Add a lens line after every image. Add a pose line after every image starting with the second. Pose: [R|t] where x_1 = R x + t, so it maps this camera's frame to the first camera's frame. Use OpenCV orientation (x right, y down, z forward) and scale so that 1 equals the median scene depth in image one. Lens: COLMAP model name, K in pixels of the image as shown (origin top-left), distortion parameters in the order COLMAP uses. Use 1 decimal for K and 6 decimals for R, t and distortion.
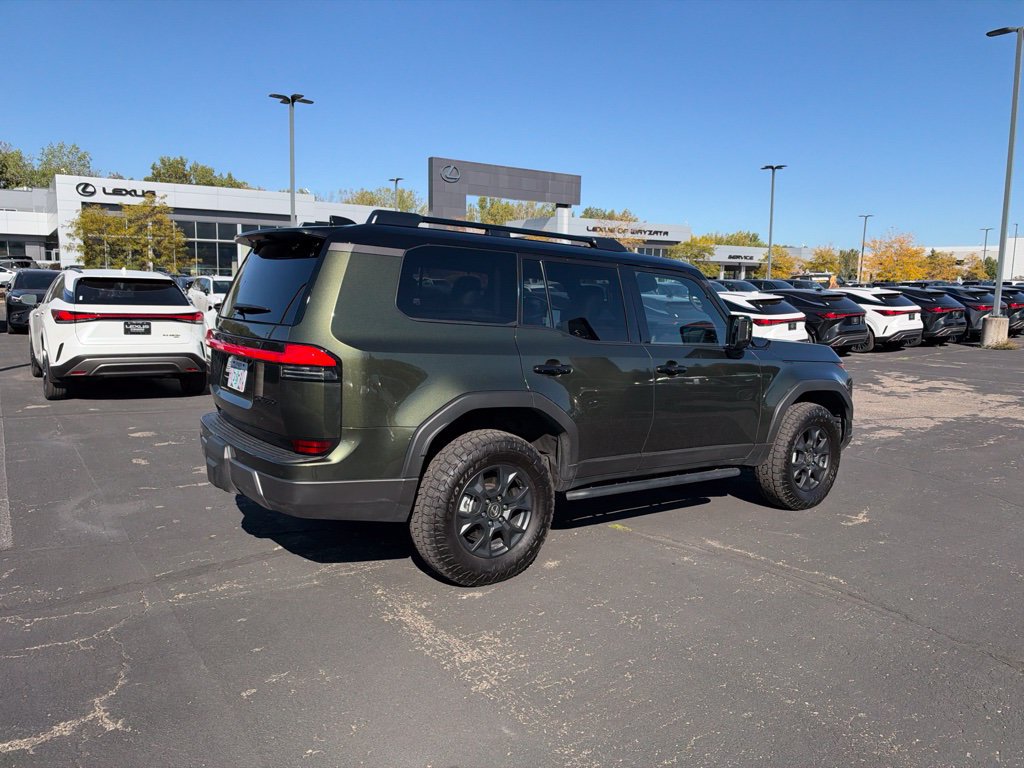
lens RADIAL K [[741.0, 0, 517.2], [0, 741.0, 378.2], [0, 0, 1]] dist [0.016285, -0.036010]
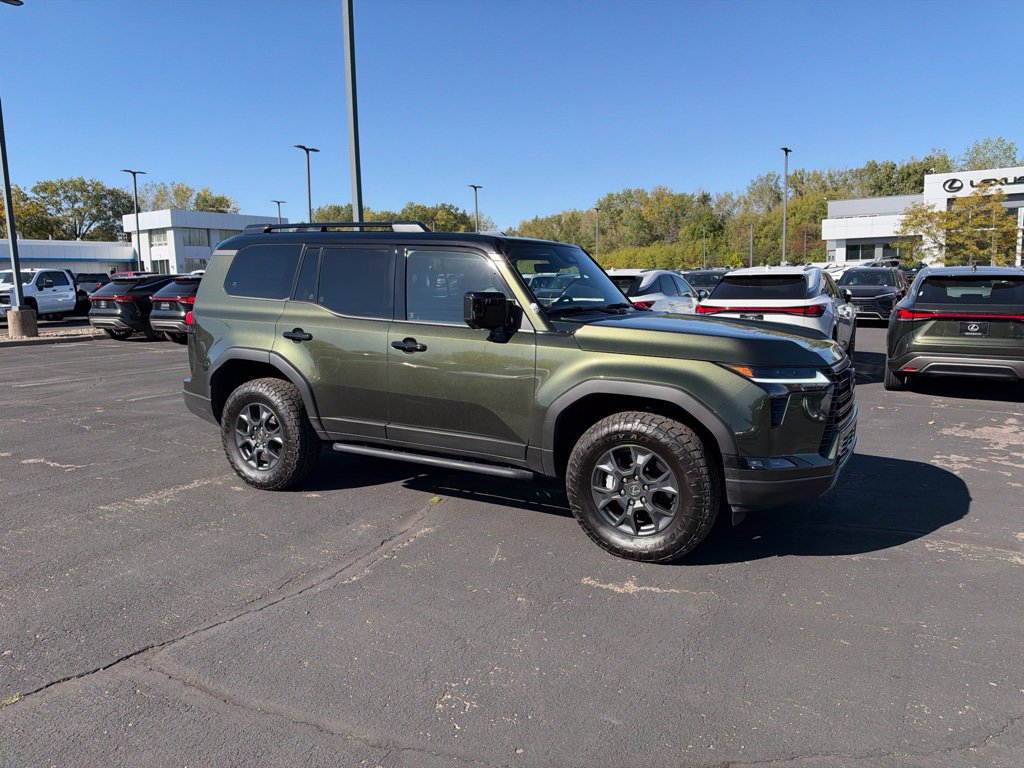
lens RADIAL K [[741.0, 0, 517.0], [0, 741.0, 379.1], [0, 0, 1]] dist [0.016285, -0.036010]
pose [[0.413622, 0.085065, -0.906466, 0.992802], [-0.081543, 0.995086, 0.056173, -0.029689], [0.906790, 0.050681, 0.418526, 0.598938]]
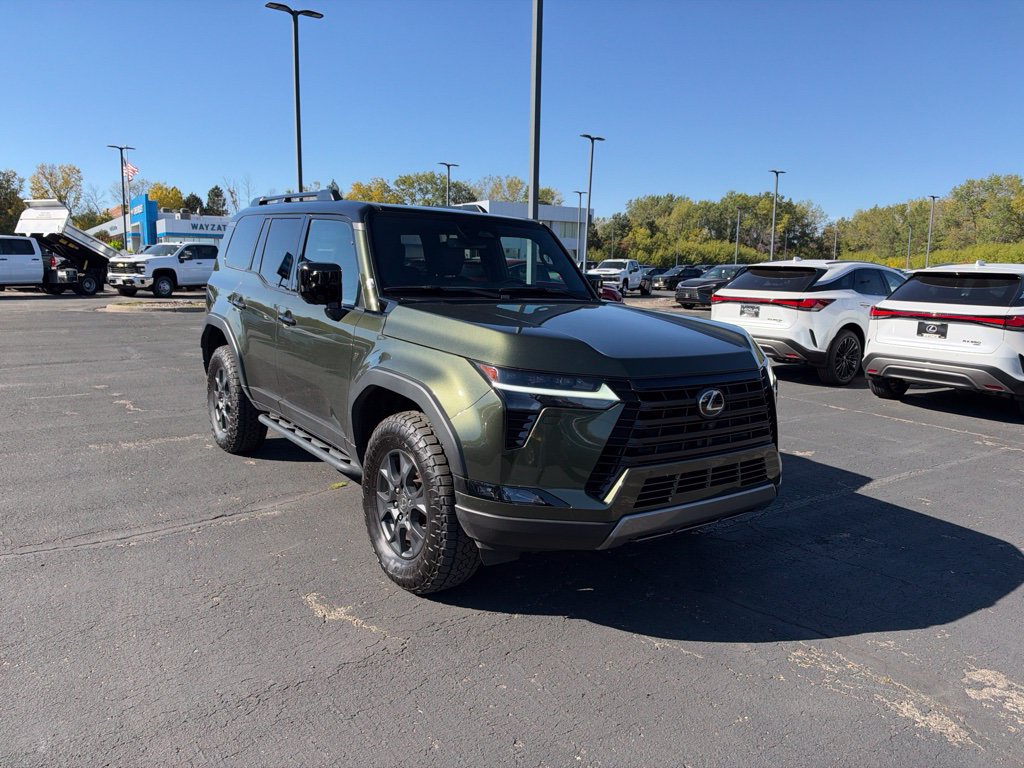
lens RADIAL K [[741.0, 0, 515.6], [0, 741.0, 387.3], [0, 0, 1]] dist [0.016285, -0.036010]
pose [[0.005315, 0.127253, -0.991856, 0.988552], [-0.142651, 0.981823, 0.125201, -0.073958], [0.989759, 0.140823, 0.023371, 1.074178]]
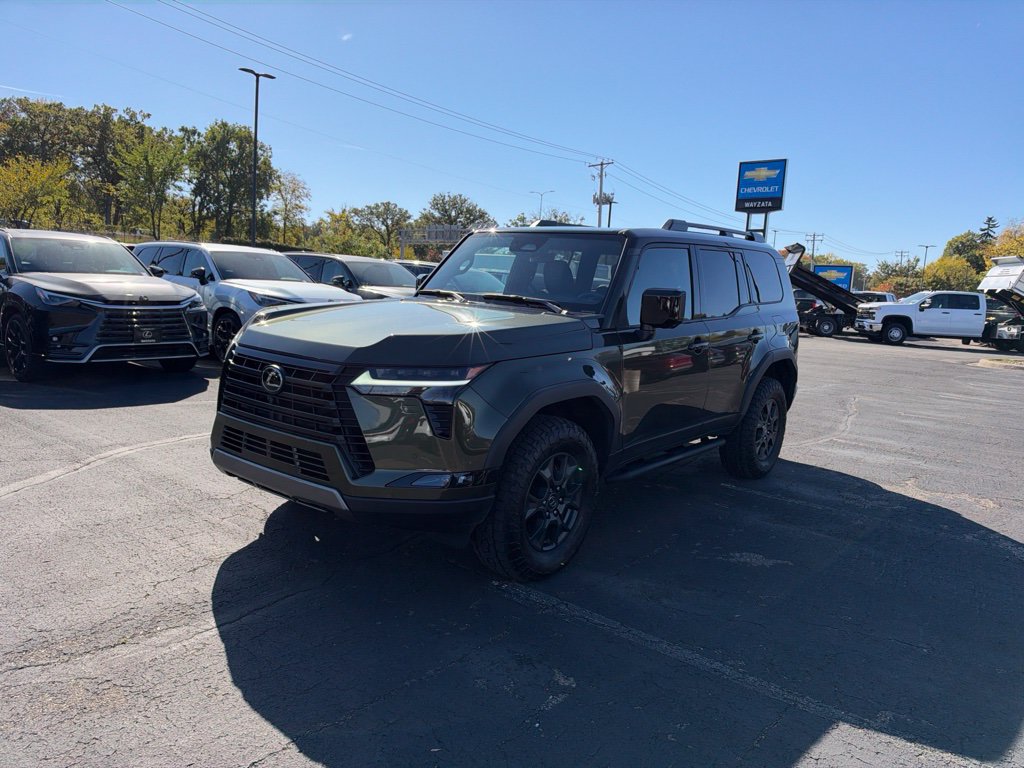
lens RADIAL K [[741.0, 0, 525.0], [0, 741.0, 397.9], [0, 0, 1]] dist [0.016285, -0.036010]
pose [[-0.957762, -0.044505, -0.284096, 0.412067], [-0.118944, 0.960788, 0.250477, -0.176041], [0.261809, 0.273689, -0.925500, 1.856596]]
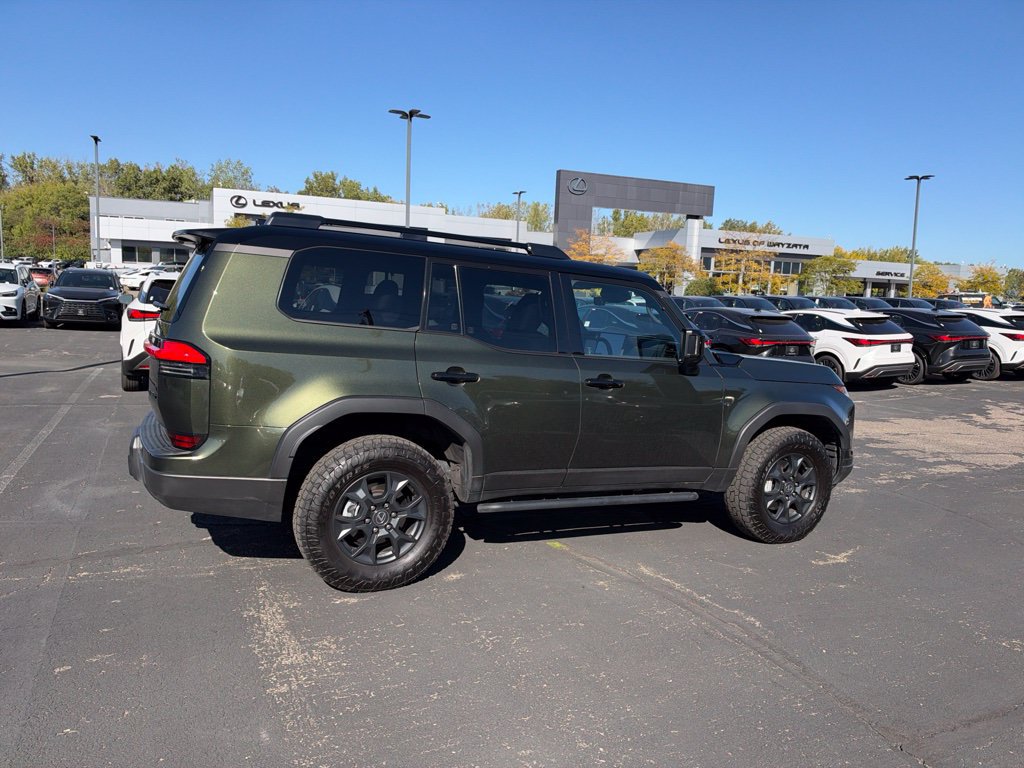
lens RADIAL K [[741.0, 0, 517.8], [0, 741.0, 387.5], [0, 0, 1]] dist [0.016285, -0.036010]
pose [[0.983414, 0.042781, -0.176259, 0.223215], [-0.043536, 0.999052, -0.000422, -0.000861], [0.176074, 0.008088, 0.984344, 0.040300]]
